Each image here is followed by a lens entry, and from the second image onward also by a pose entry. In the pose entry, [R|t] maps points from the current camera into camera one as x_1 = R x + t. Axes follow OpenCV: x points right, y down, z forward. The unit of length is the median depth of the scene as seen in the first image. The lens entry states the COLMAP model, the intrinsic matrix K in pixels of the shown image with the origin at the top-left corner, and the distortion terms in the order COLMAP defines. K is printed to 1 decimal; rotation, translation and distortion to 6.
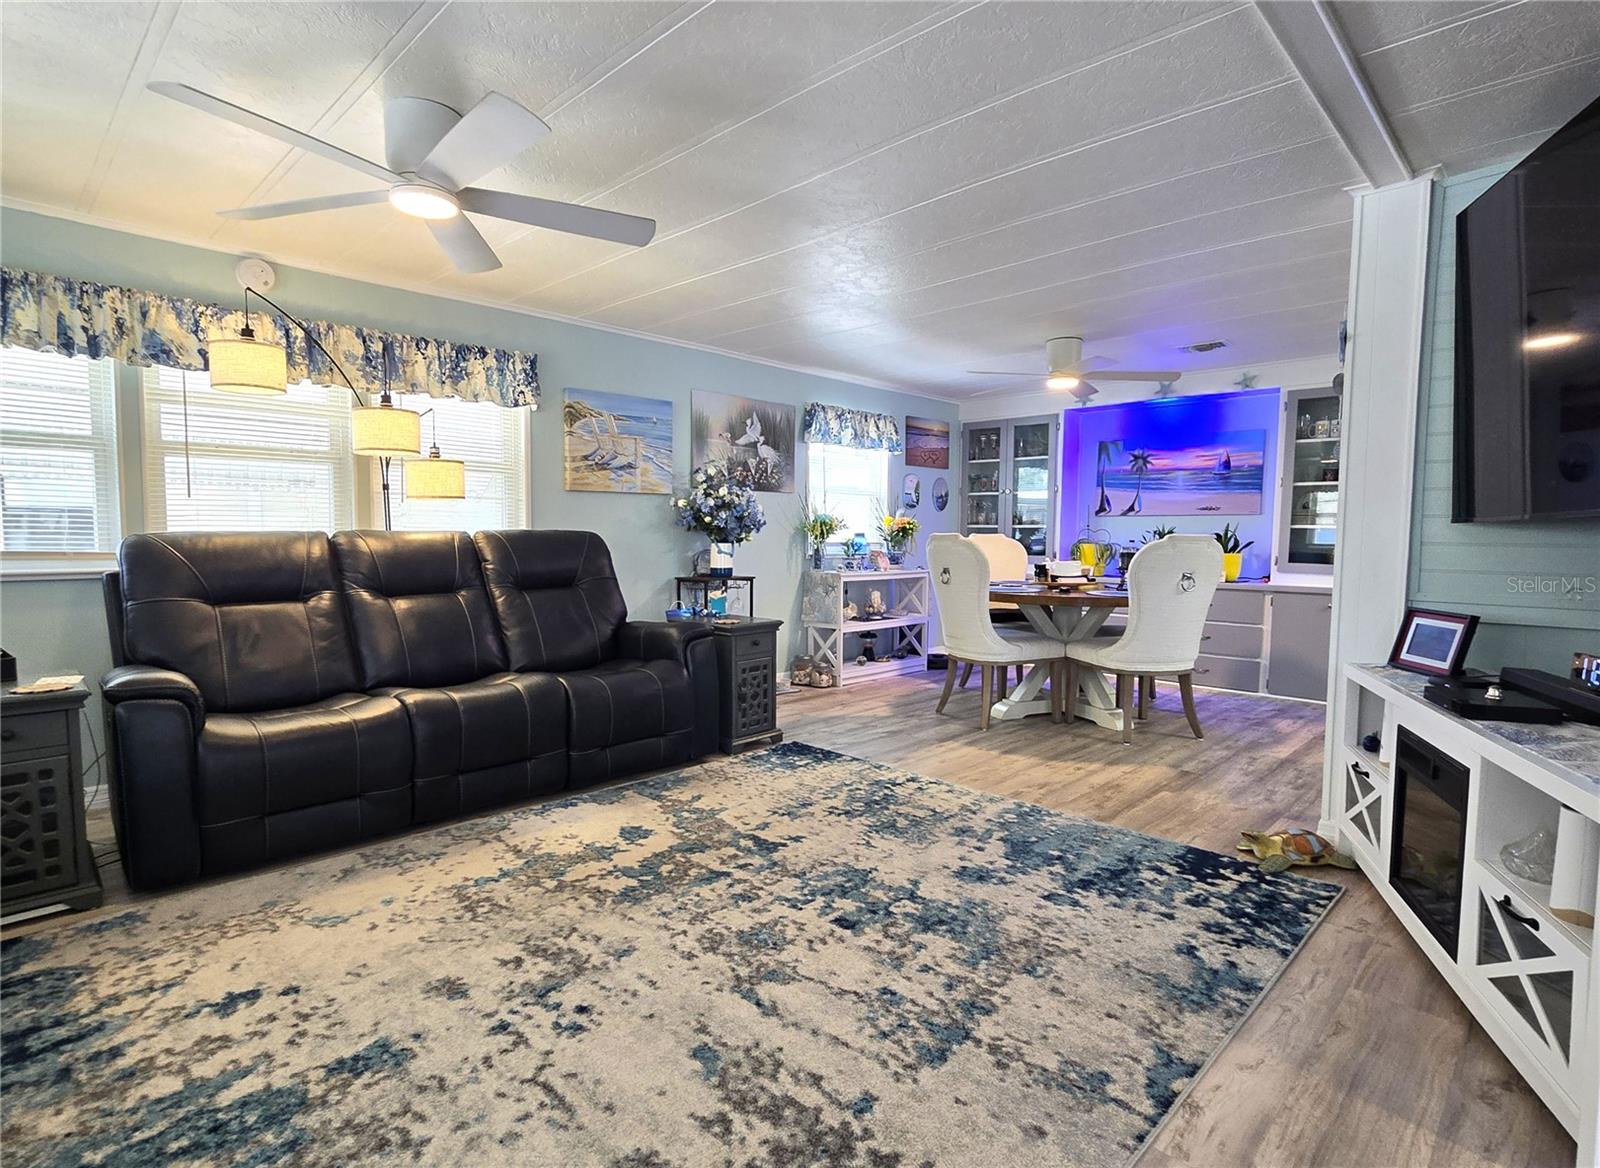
lens RADIAL K [[823.6, 0, 800.6], [0, 823.6, 591.9], [0, 0, 1]] dist [0.001327, 0.000016]
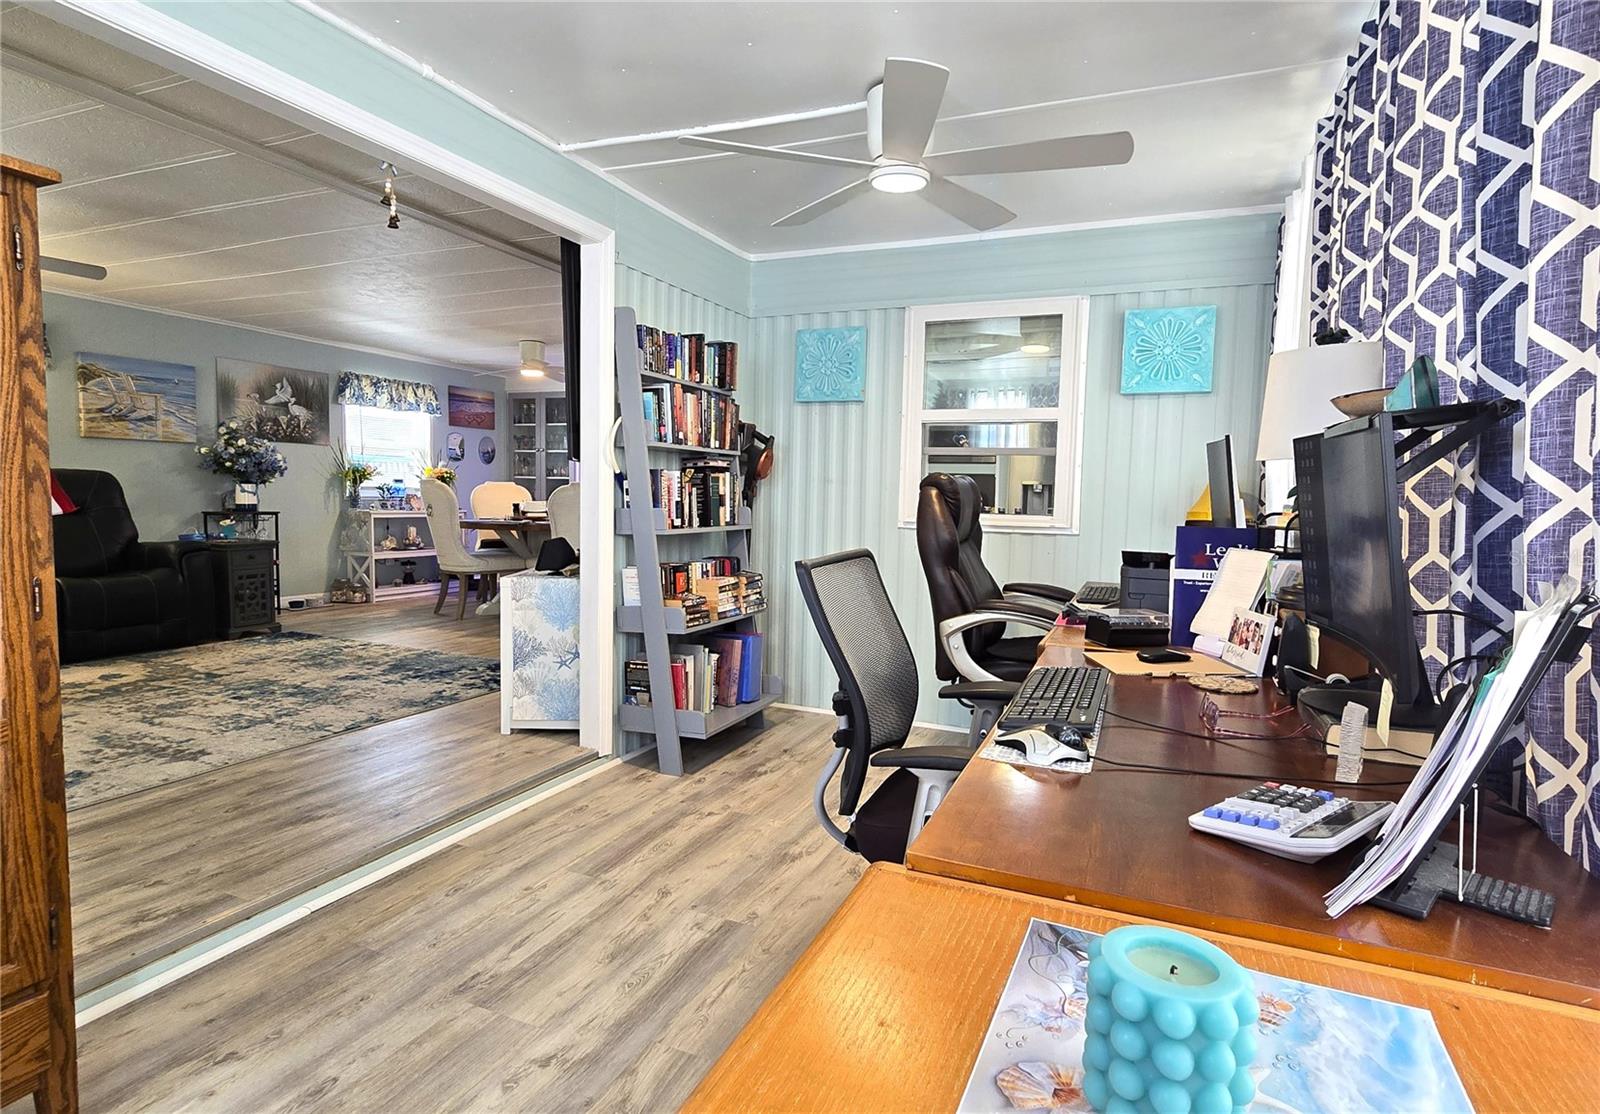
lens RADIAL K [[843.9, 0, 829.9], [0, 843.9, 557.6], [0, 0, 1]] dist [-0.004061, -0.000923]
pose [[0.931418, -0.013404, 0.363706, 0.240769], [0.010831, 0.999900, 0.009112, 0.045492], [-0.363791, -0.004547, 0.931469, -0.458192]]
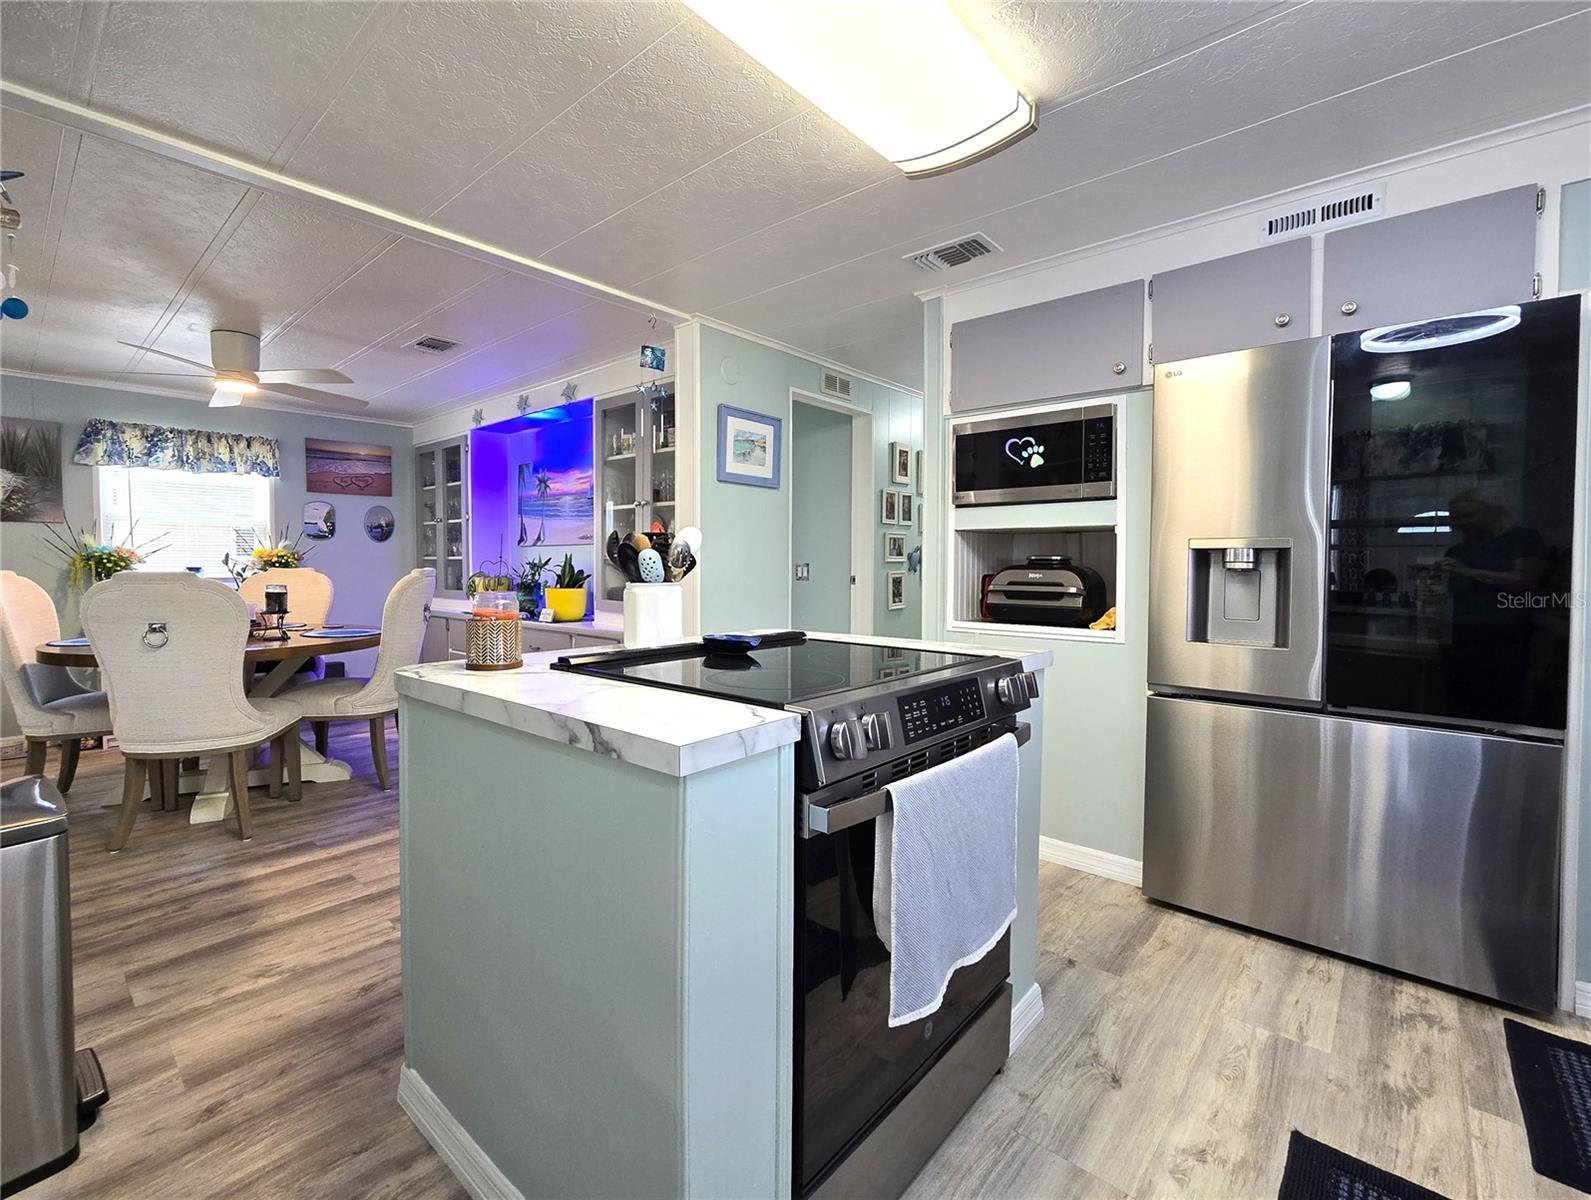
lens RADIAL K [[689.5, 0, 784.7], [0, 689.5, 596.6], [0, 0, 1]] dist [-0.018416, -0.000025]
pose [[0.999500, -0.006670, 0.030898, 0.774811], [0.007258, 0.999794, -0.018951, -0.024417], [-0.030765, 0.019166, 0.999343, 0.283932]]
